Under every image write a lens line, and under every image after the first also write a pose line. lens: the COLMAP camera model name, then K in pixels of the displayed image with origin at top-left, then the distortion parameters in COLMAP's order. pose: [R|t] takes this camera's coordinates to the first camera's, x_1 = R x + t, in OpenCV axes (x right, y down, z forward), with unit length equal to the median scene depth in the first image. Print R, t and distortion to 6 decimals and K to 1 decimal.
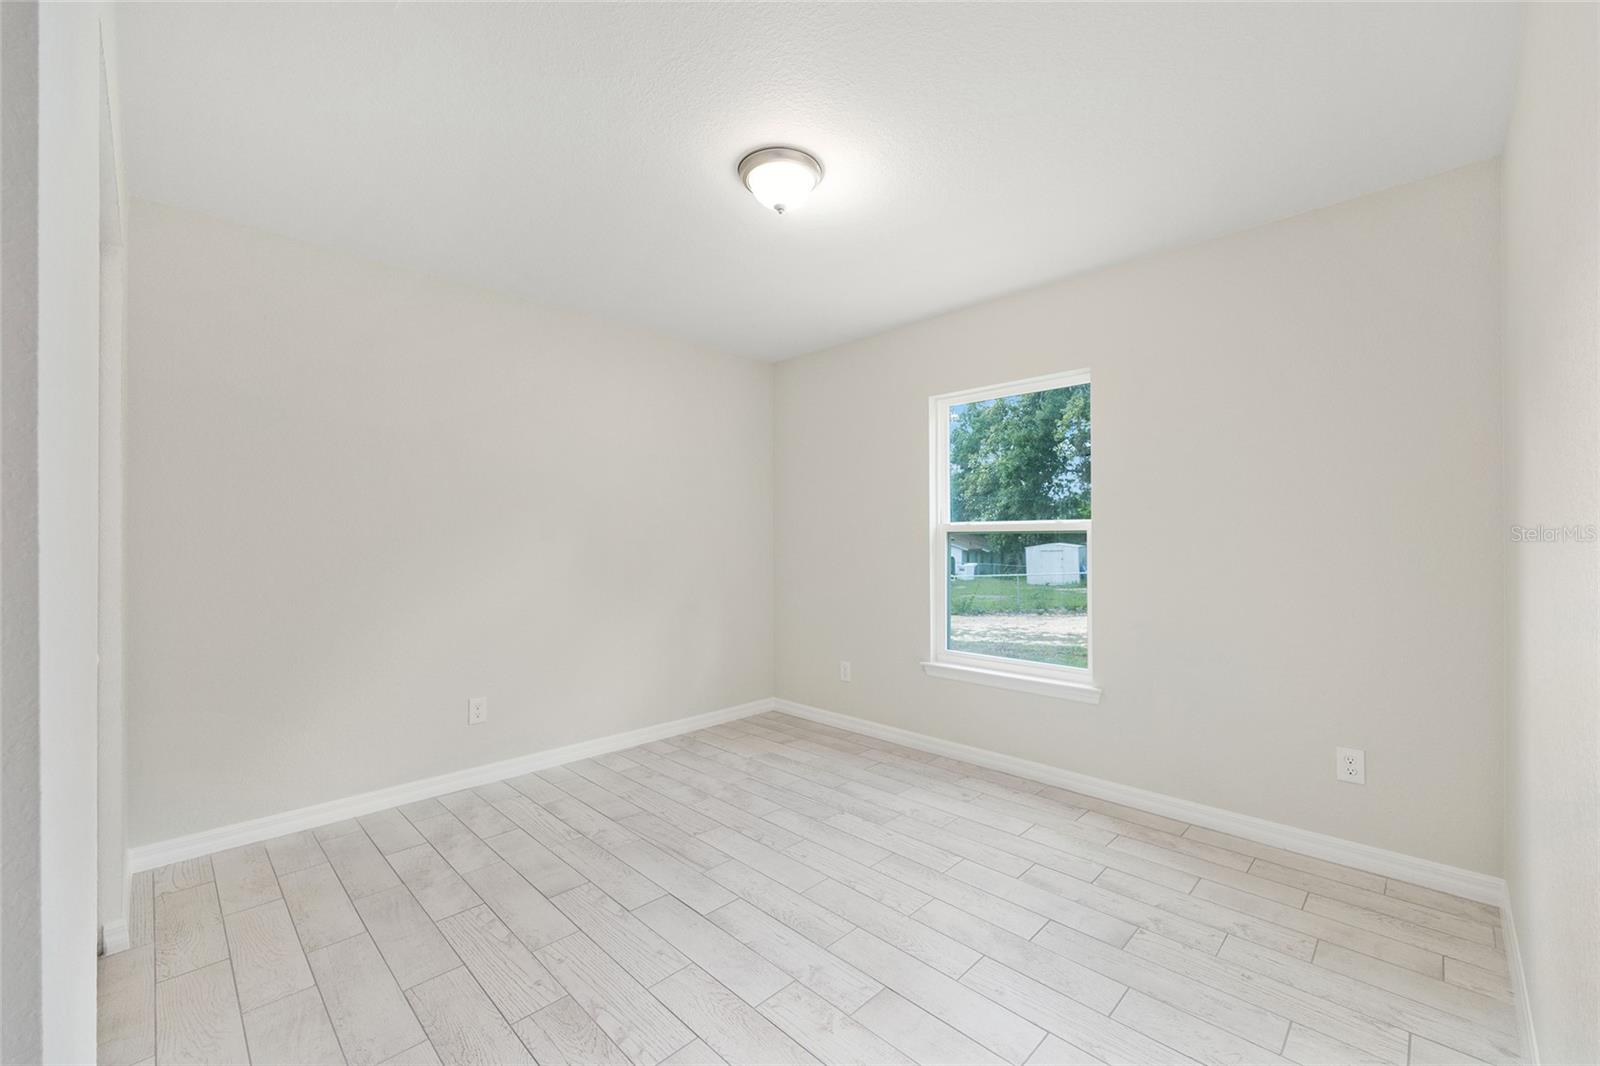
lens RADIAL K [[641.0, 0, 800.6], [0, 641.0, 537.3], [0, 0, 1]] dist [-0.000819, 0.000661]
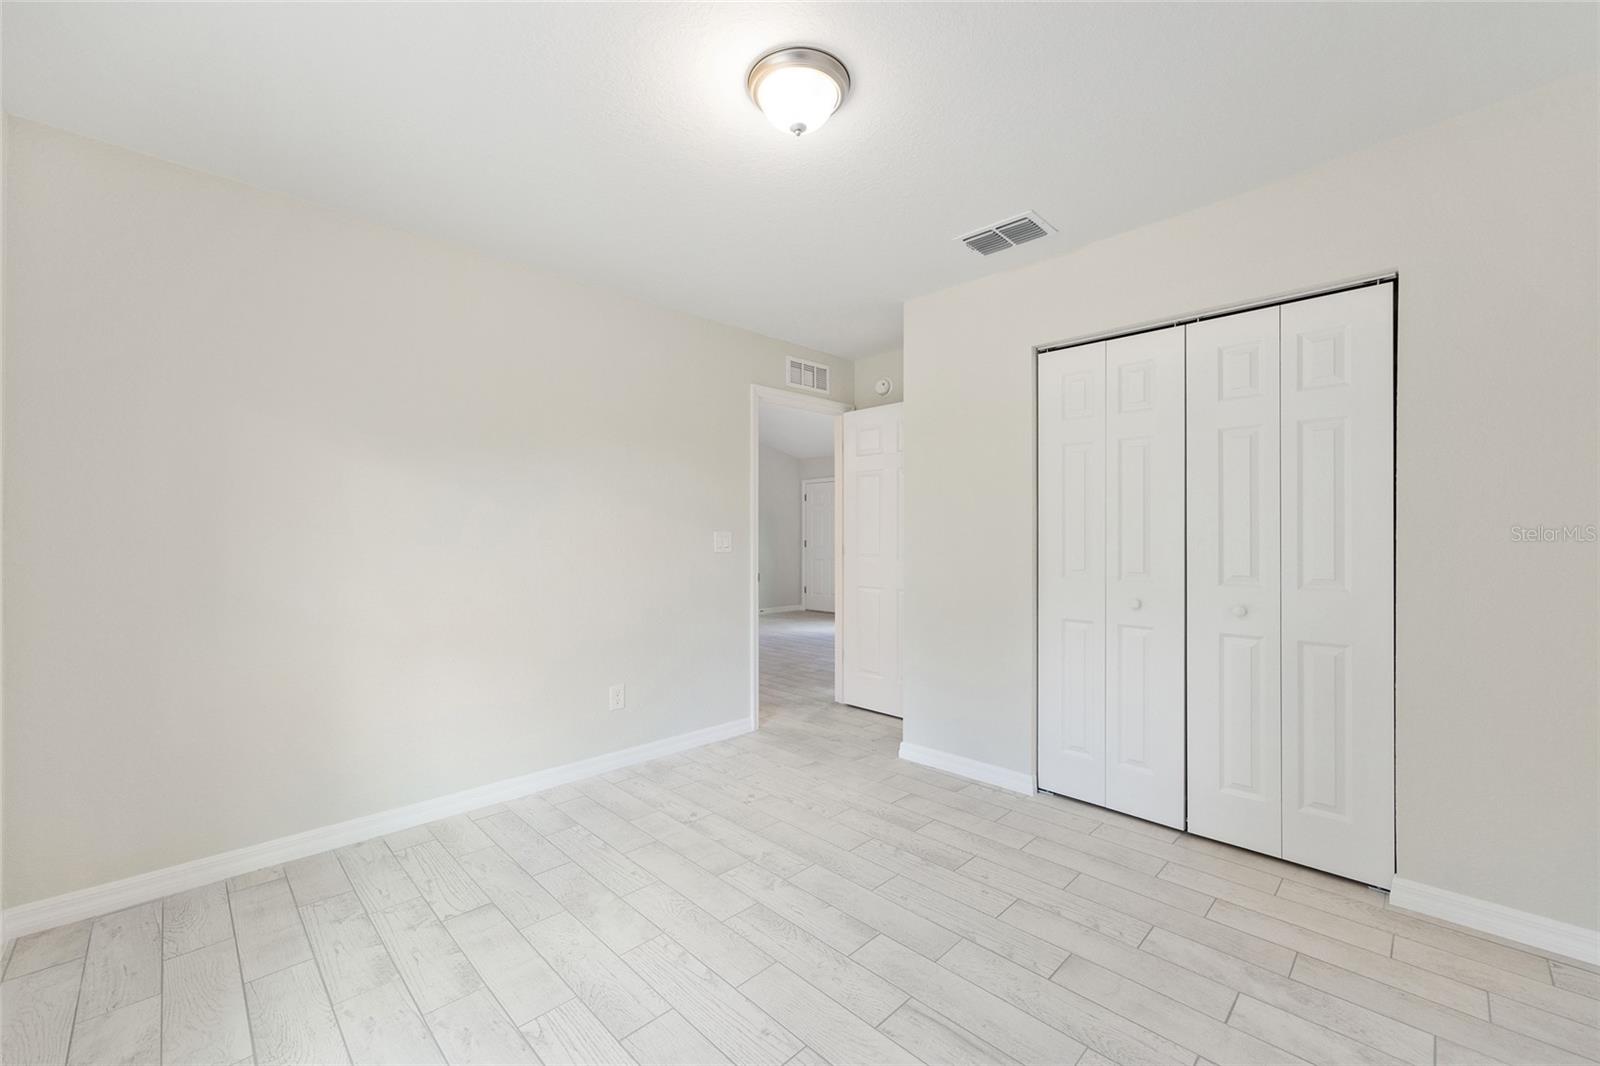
lens RADIAL K [[641.0, 0, 800.6], [0, 641.0, 537.3], [0, 0, 1]] dist [-0.000819, 0.000661]
pose [[-0.999956, 0.002259, 0.009066, -0.043121], [0.002241, 0.999995, -0.002059, 0.009021], [-0.009071, -0.002039, -0.999957, 1.936203]]
